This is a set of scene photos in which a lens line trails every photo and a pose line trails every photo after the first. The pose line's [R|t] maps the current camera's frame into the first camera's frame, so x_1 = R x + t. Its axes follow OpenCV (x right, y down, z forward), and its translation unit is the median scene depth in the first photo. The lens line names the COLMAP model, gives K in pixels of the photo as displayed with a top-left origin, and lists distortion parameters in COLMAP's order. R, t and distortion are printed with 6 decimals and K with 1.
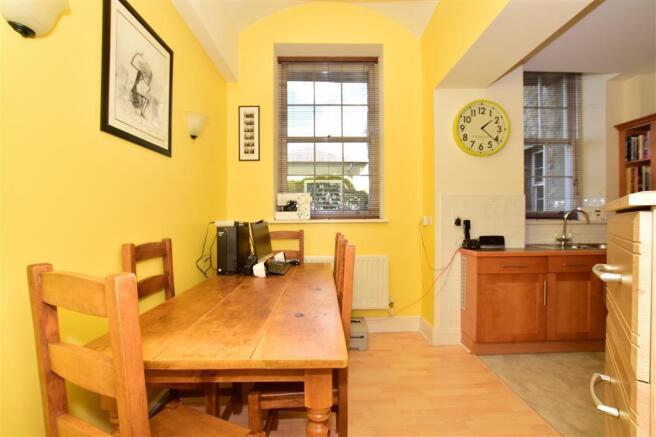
lens RADIAL K [[287.9, 0, 328.8], [0, 287.9, 219.7], [0, 0, 1]] dist [-0.023106, 0.000373]
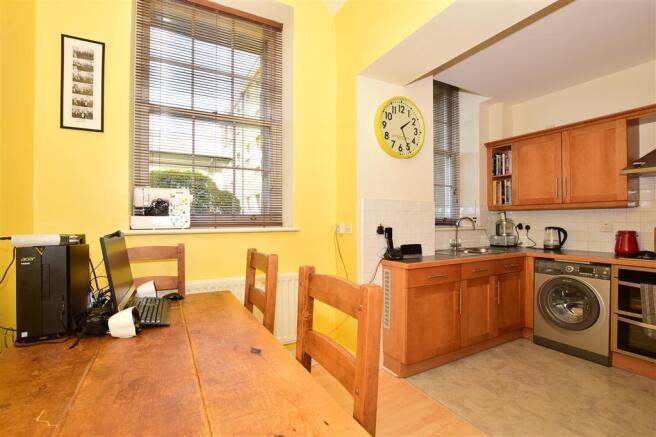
lens RADIAL K [[301.3, 0, 328.1], [0, 301.3, 221.0], [0, 0, 1]] dist [-0.023400, 0.000398]
pose [[0.887385, 0.002610, 0.461023, -0.118632], [0.001245, 0.999967, -0.008057, -0.012151], [-0.461028, 0.007724, 0.887352, 0.245706]]
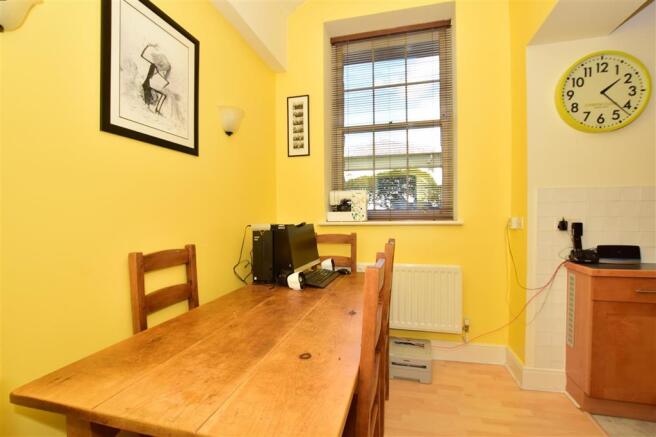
lens RADIAL K [[297.5, 0, 330.3], [0, 297.5, 219.7], [0, 0, 1]] dist [-0.023903, 0.001288]
pose [[0.964628, 0.000795, -0.263612, 0.077017], [0.002271, 0.999933, 0.011325, -0.015659], [0.263604, -0.011523, 0.964562, 0.126536]]
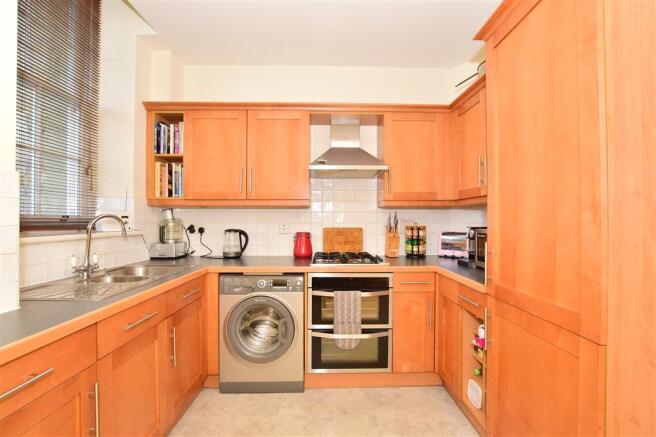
lens RADIAL K [[287.9, 0, 328.8], [0, 287.9, 219.7], [0, 0, 1]] dist [-0.023106, 0.000373]
pose [[-0.000575, 0.012217, 0.999925, 0.312117], [0.006798, 0.999902, -0.012213, -0.014119], [-0.999977, 0.006790, -0.000658, 0.582710]]
